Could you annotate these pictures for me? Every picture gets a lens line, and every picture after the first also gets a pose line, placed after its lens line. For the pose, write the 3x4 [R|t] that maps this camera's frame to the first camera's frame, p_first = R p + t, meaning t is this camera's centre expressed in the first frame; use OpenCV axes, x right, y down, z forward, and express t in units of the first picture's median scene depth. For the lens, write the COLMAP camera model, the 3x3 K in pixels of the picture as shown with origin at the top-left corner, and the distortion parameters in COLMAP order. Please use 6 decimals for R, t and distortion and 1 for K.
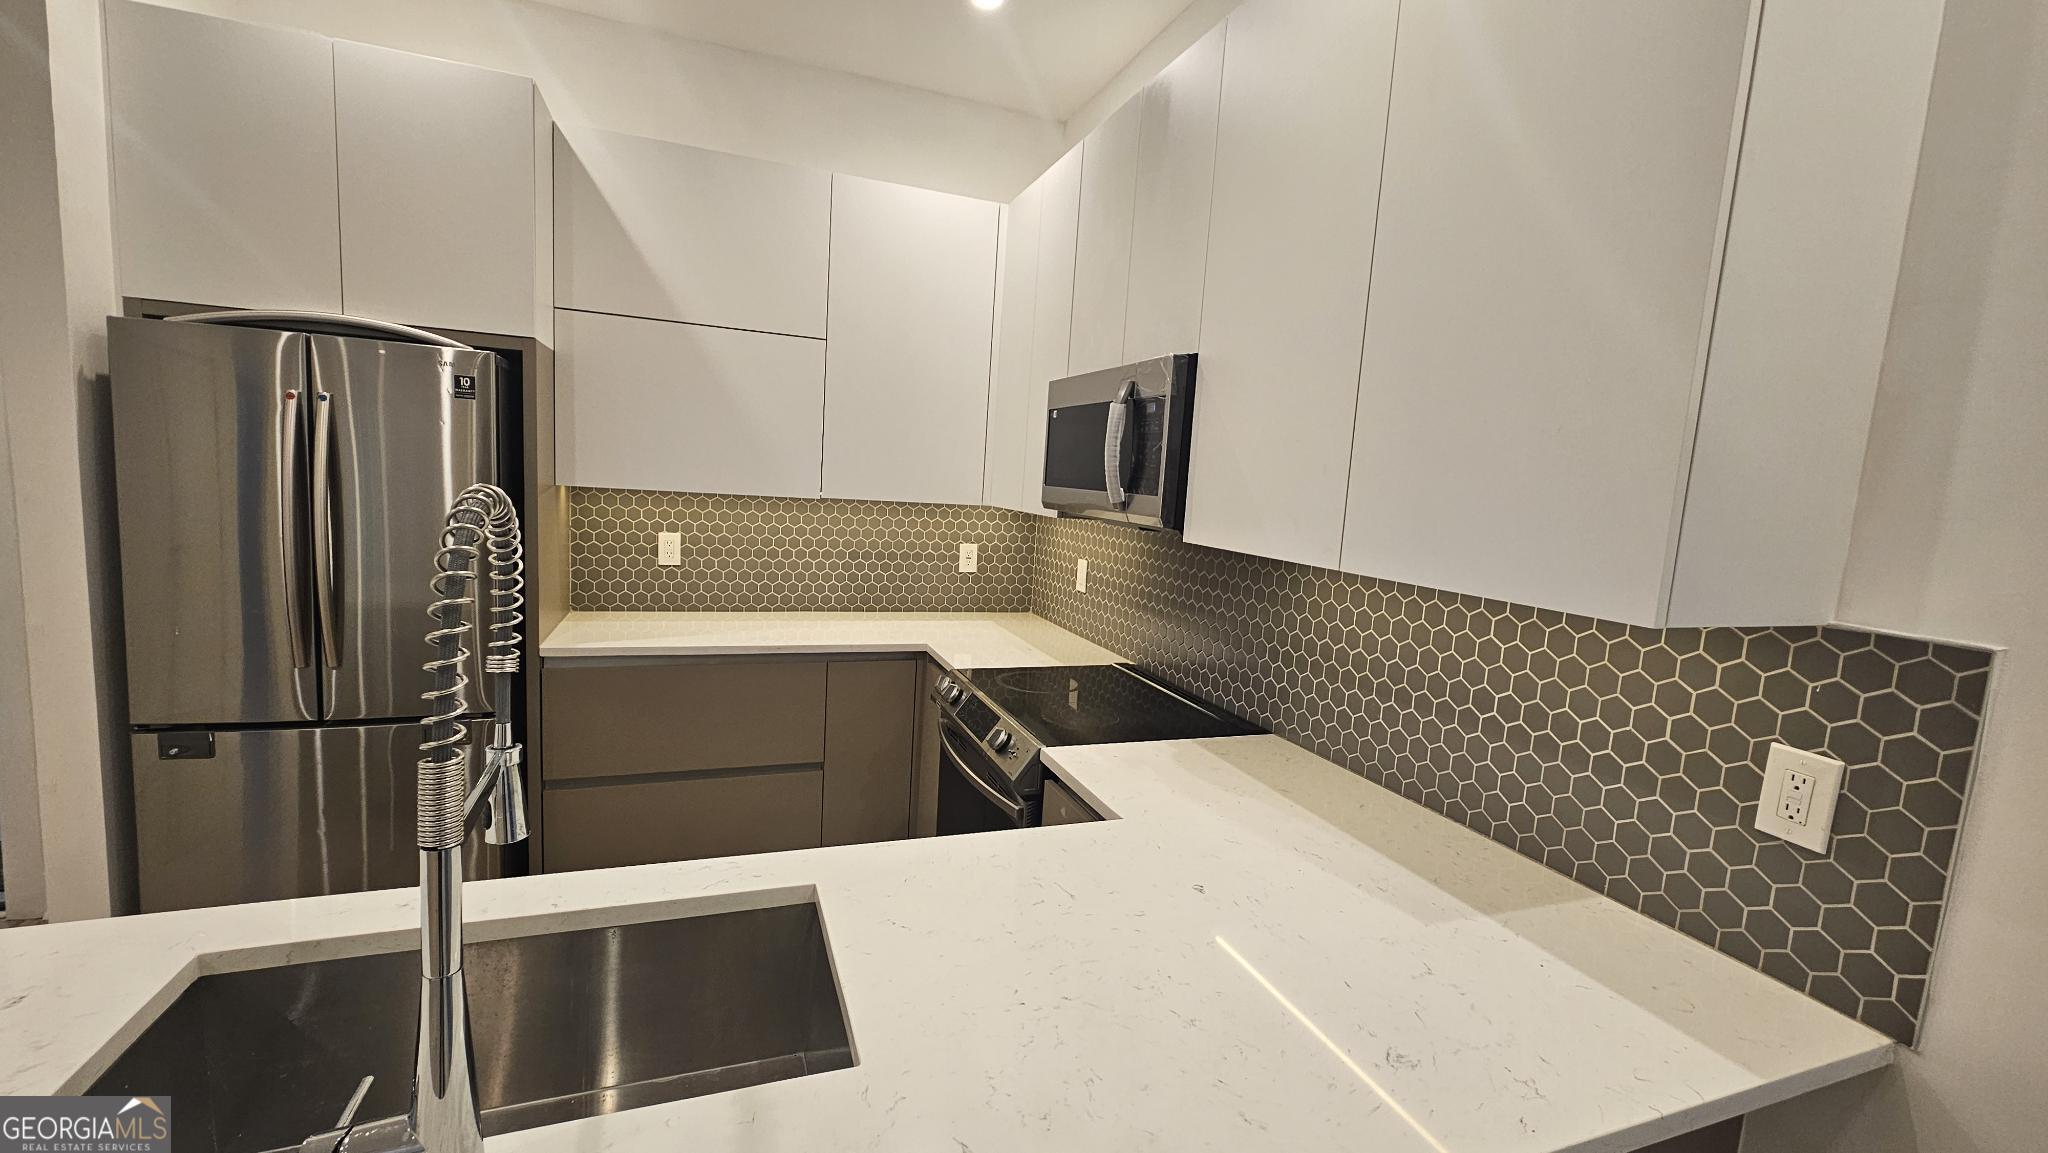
lens RADIAL K [[836.4, 0, 1021.7], [0, 836.4, 576.1], [0, 0, 1]] dist [0.001150, -0.000170]
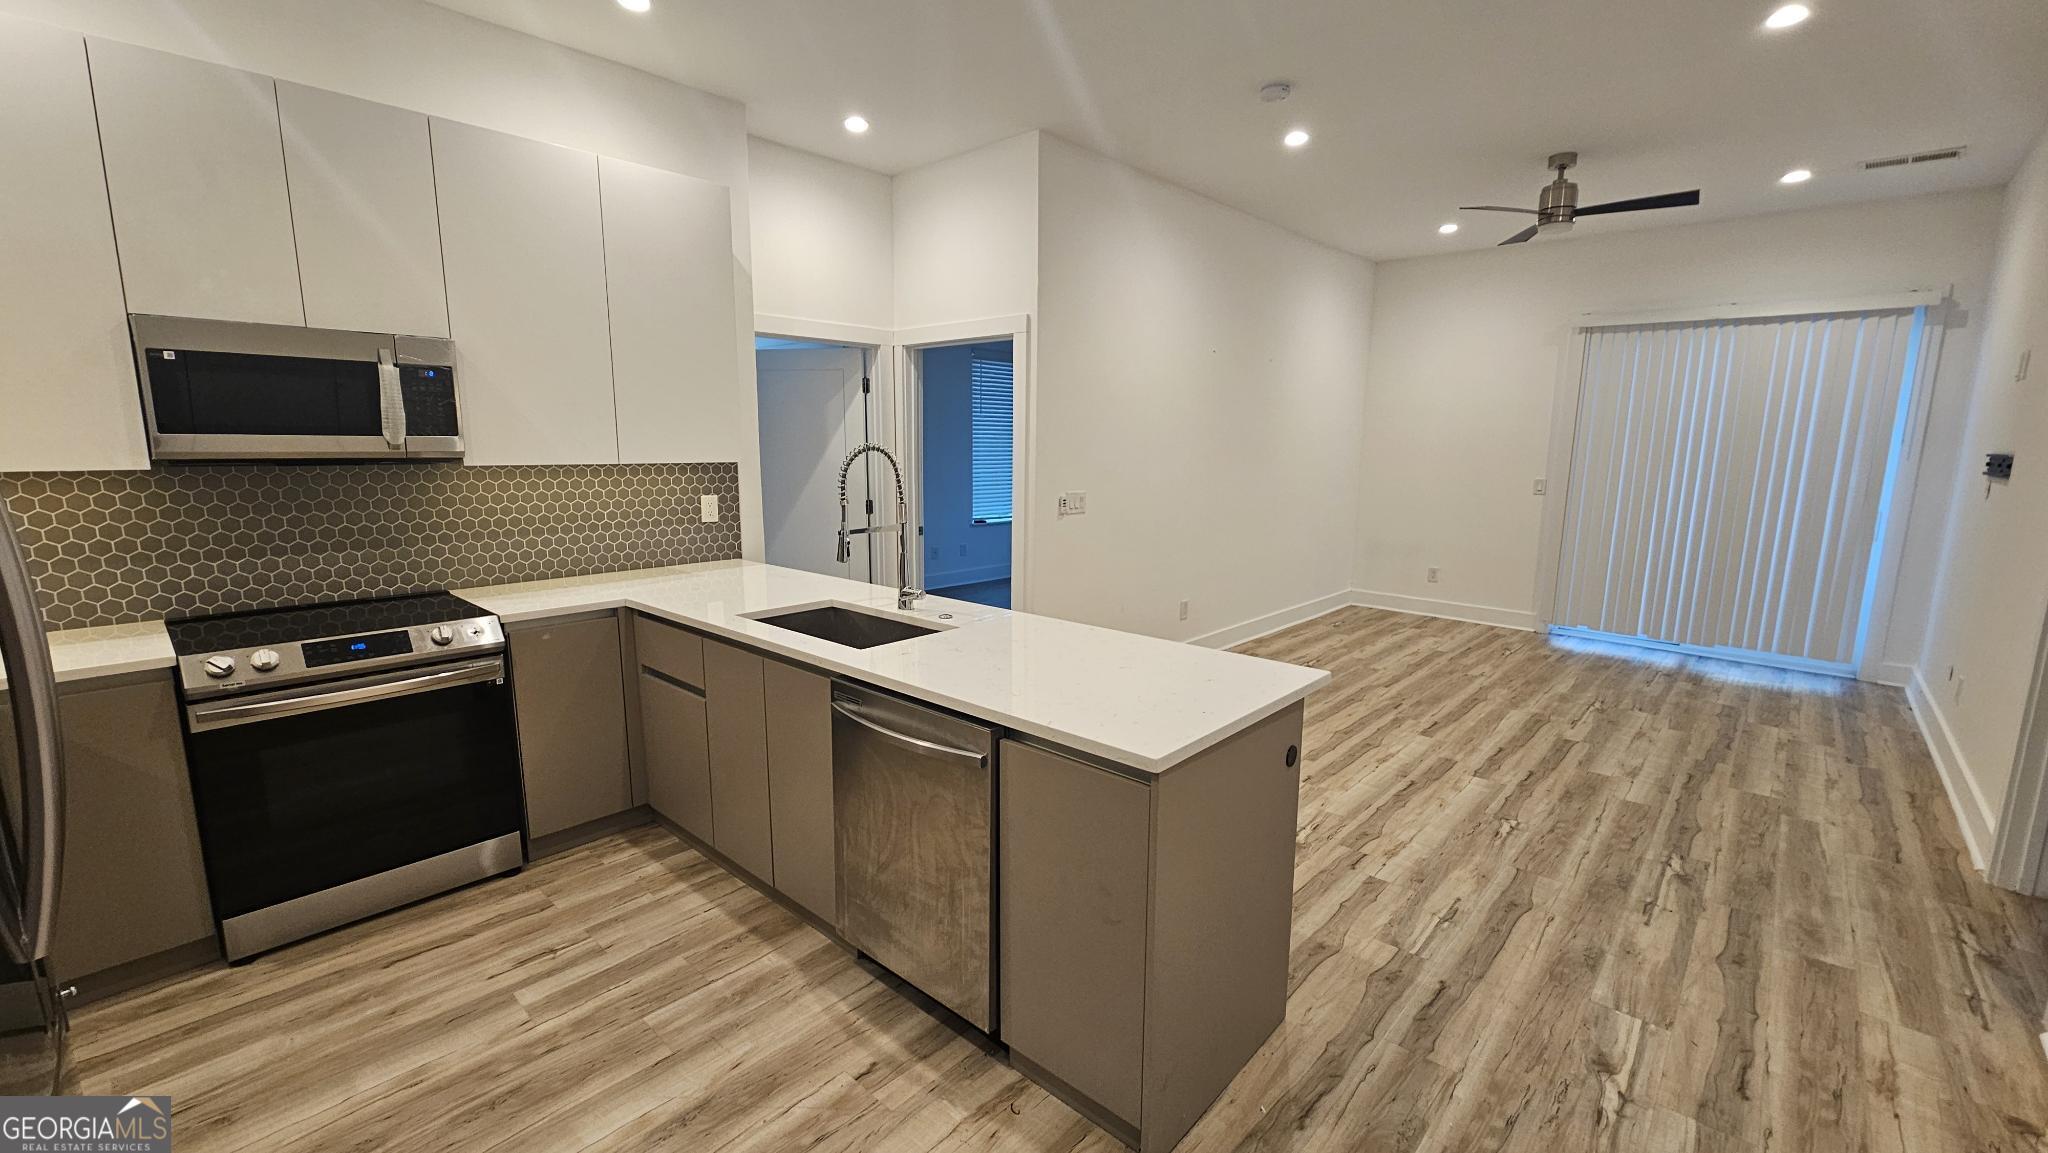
lens RADIAL K [[836.4, 0, 1021.1], [0, 836.4, 578.3], [0, 0, 1]] dist [0.001150, -0.000170]
pose [[-0.450068, -0.210934, 0.867724, -0.959245], [0.070635, 0.960248, 0.270063, -0.108862], [-0.890196, 0.182838, -0.417277, 0.460413]]
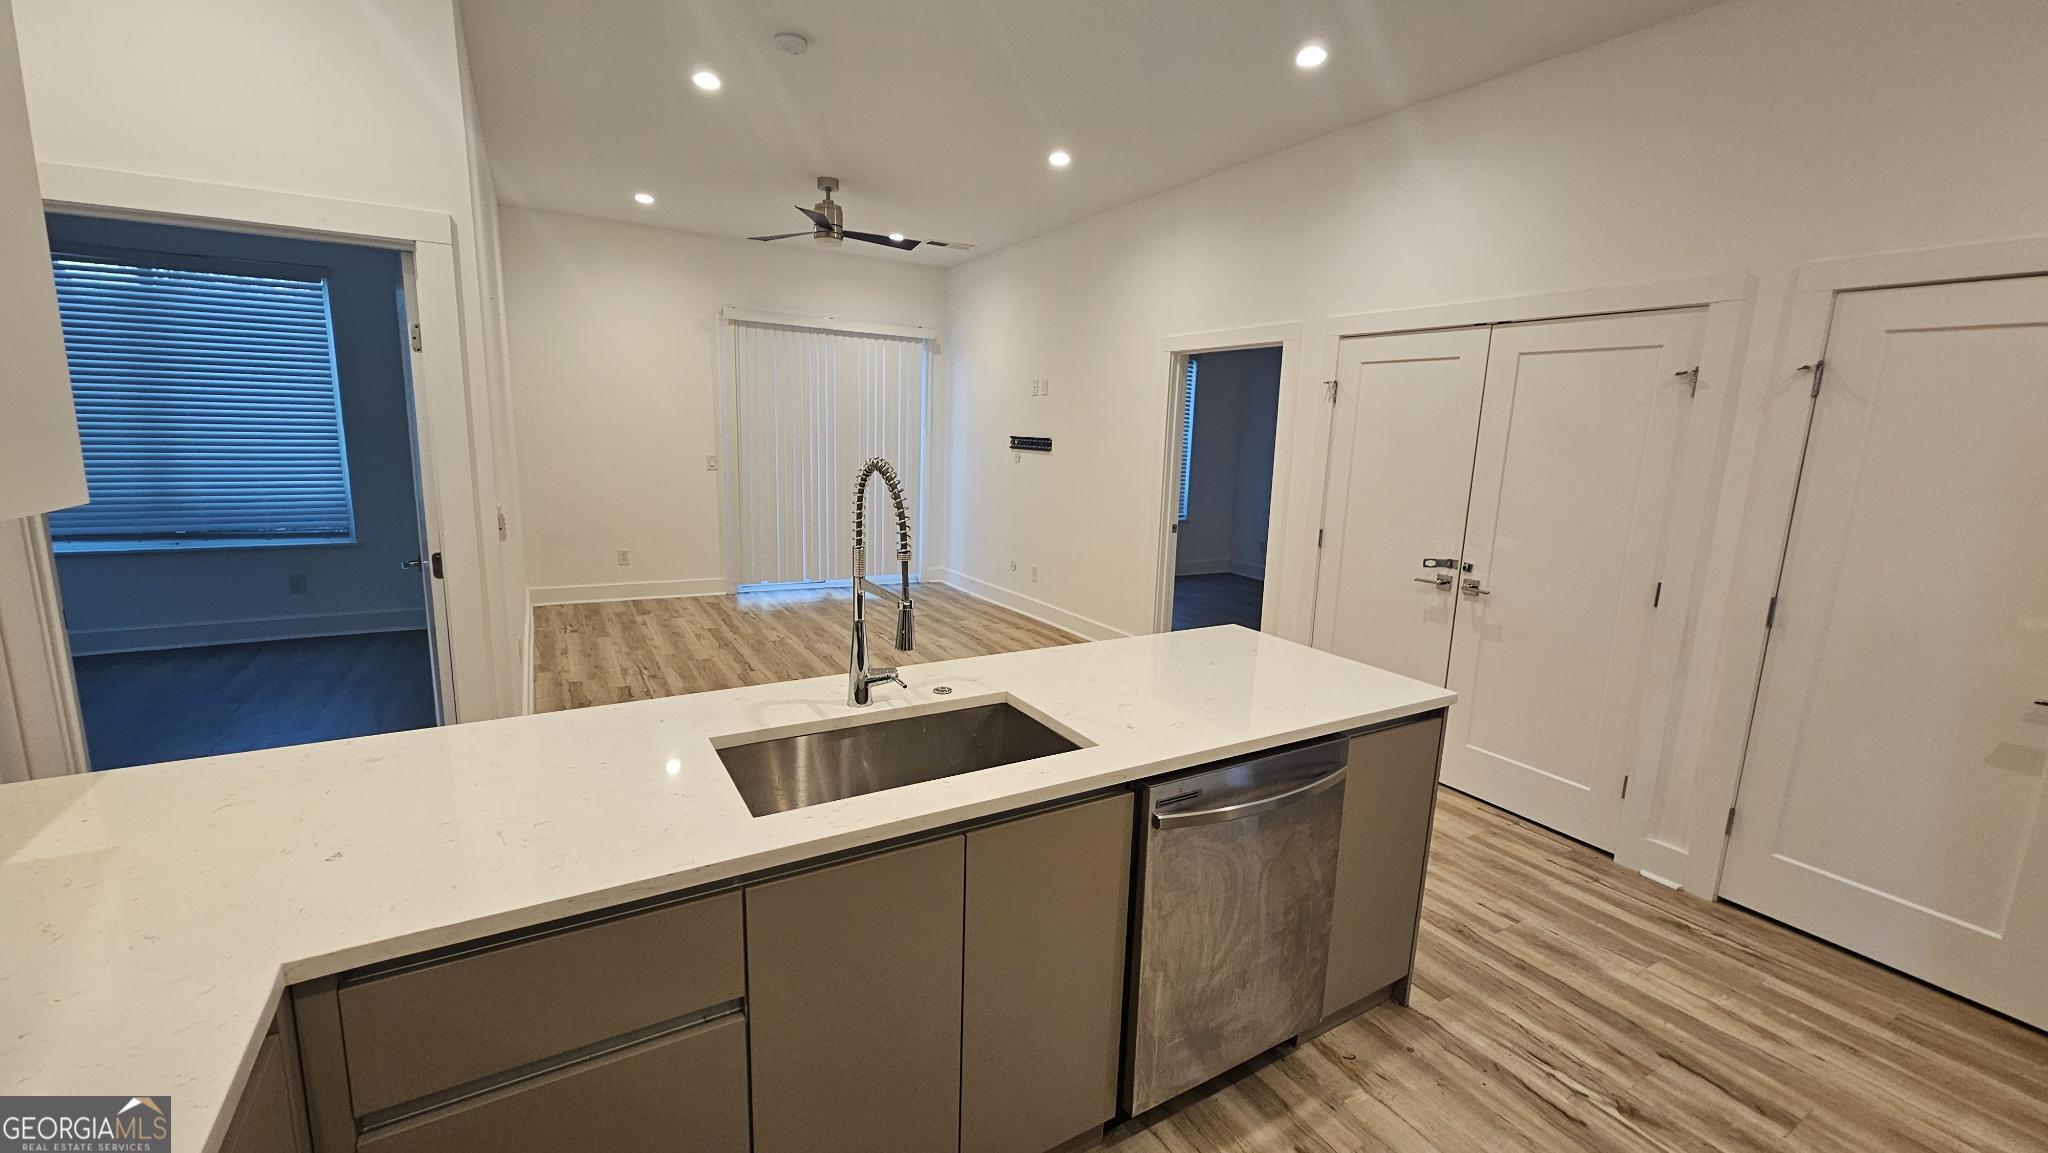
lens RADIAL K [[836.4, 0, 1023.6], [0, 836.4, 576.8], [0, 0, 1]] dist [0.001150, -0.000170]
pose [[-0.980937, -0.060762, -0.184580, -0.140656], [-0.111798, 0.953379, 0.280304, -0.107681], [0.158943, 0.295597, -0.941998, 0.748209]]
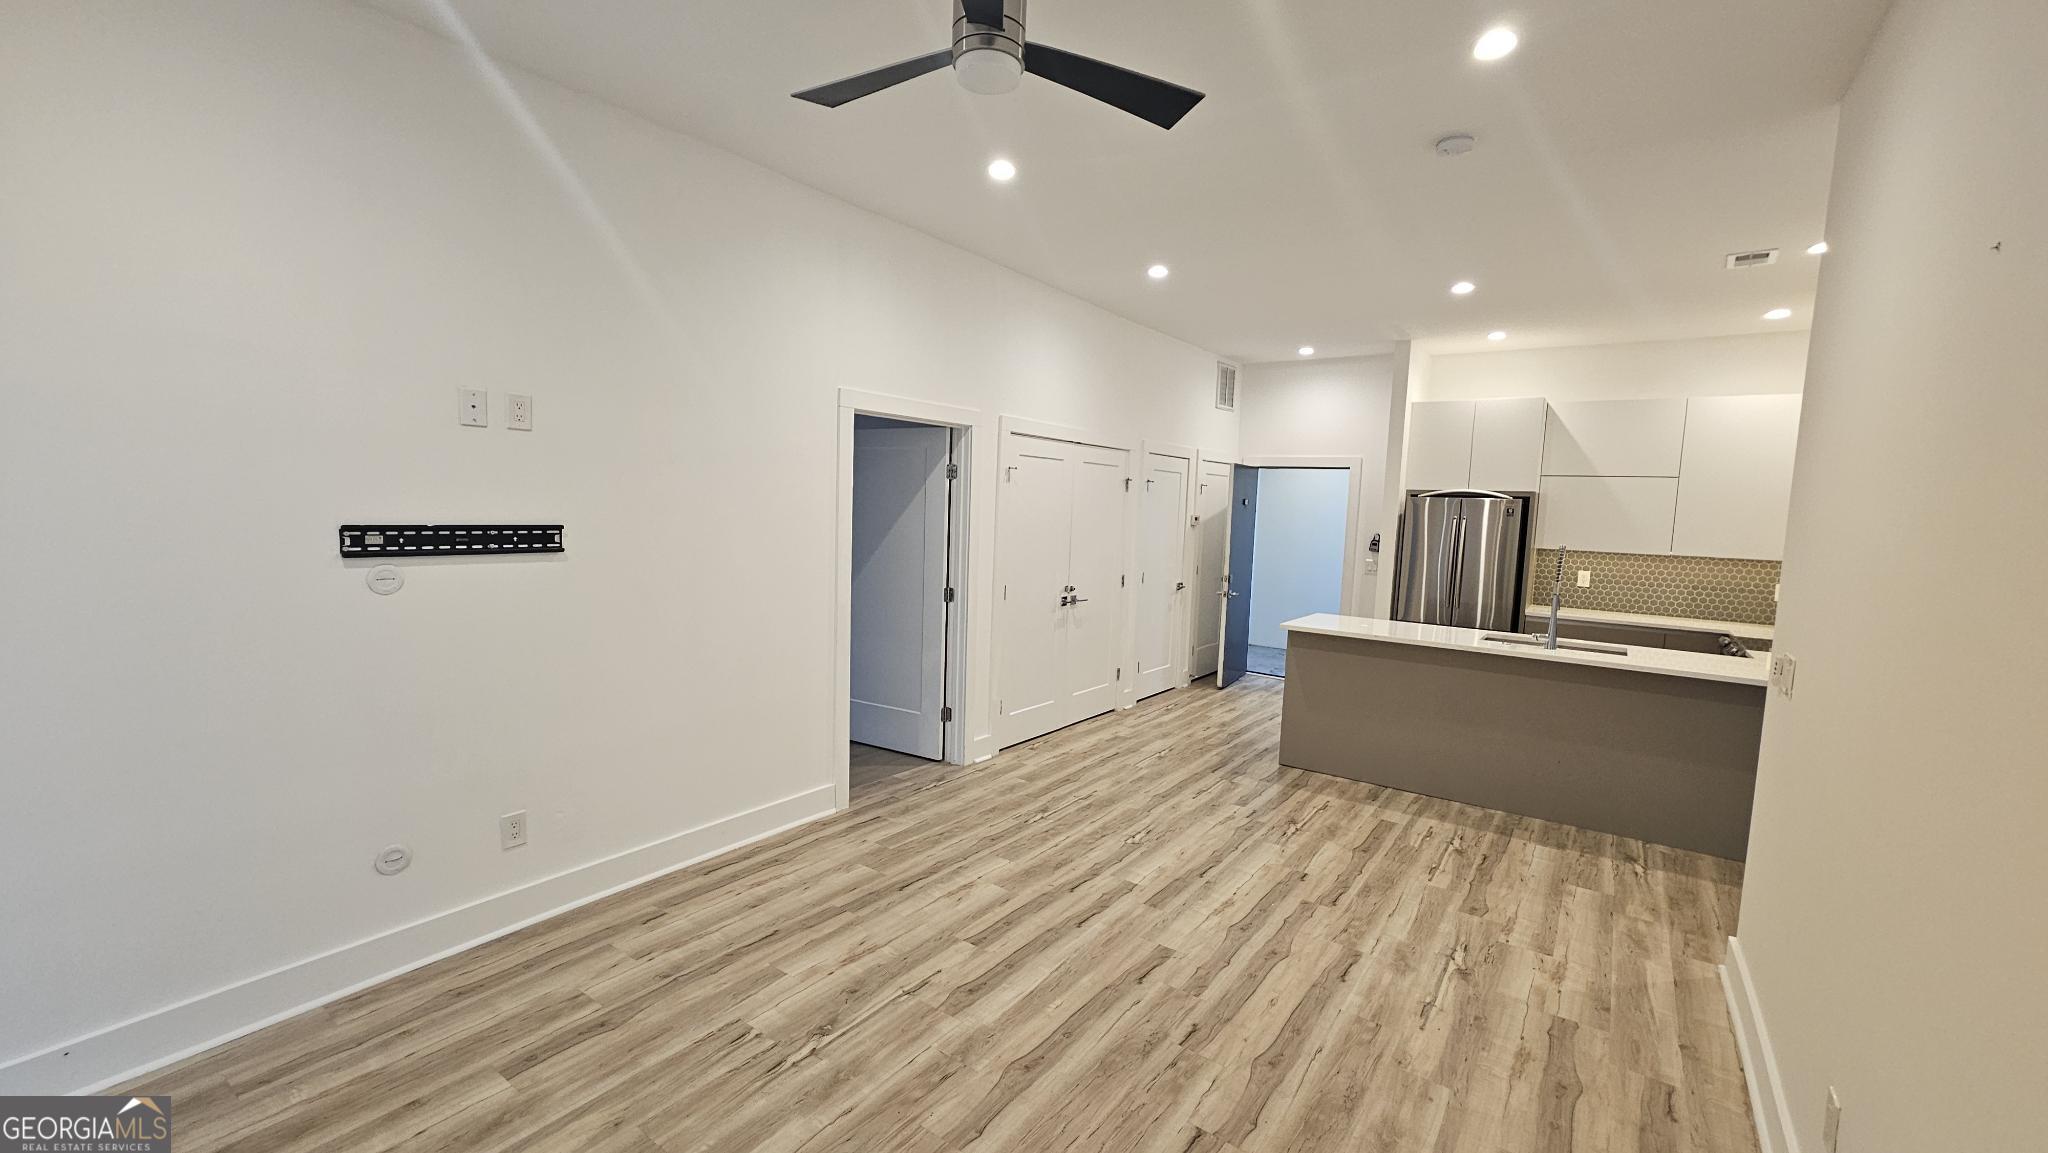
lens RADIAL K [[836.4, 0, 1029.0], [0, 836.4, 579.7], [0, 0, 1]] dist [0.001150, -0.000170]
pose [[0.565367, 0.035080, -0.824093, 0.513464], [-0.100042, 0.994636, -0.026293, 0.161877], [0.818750, 0.097309, 0.565843, -1.304822]]
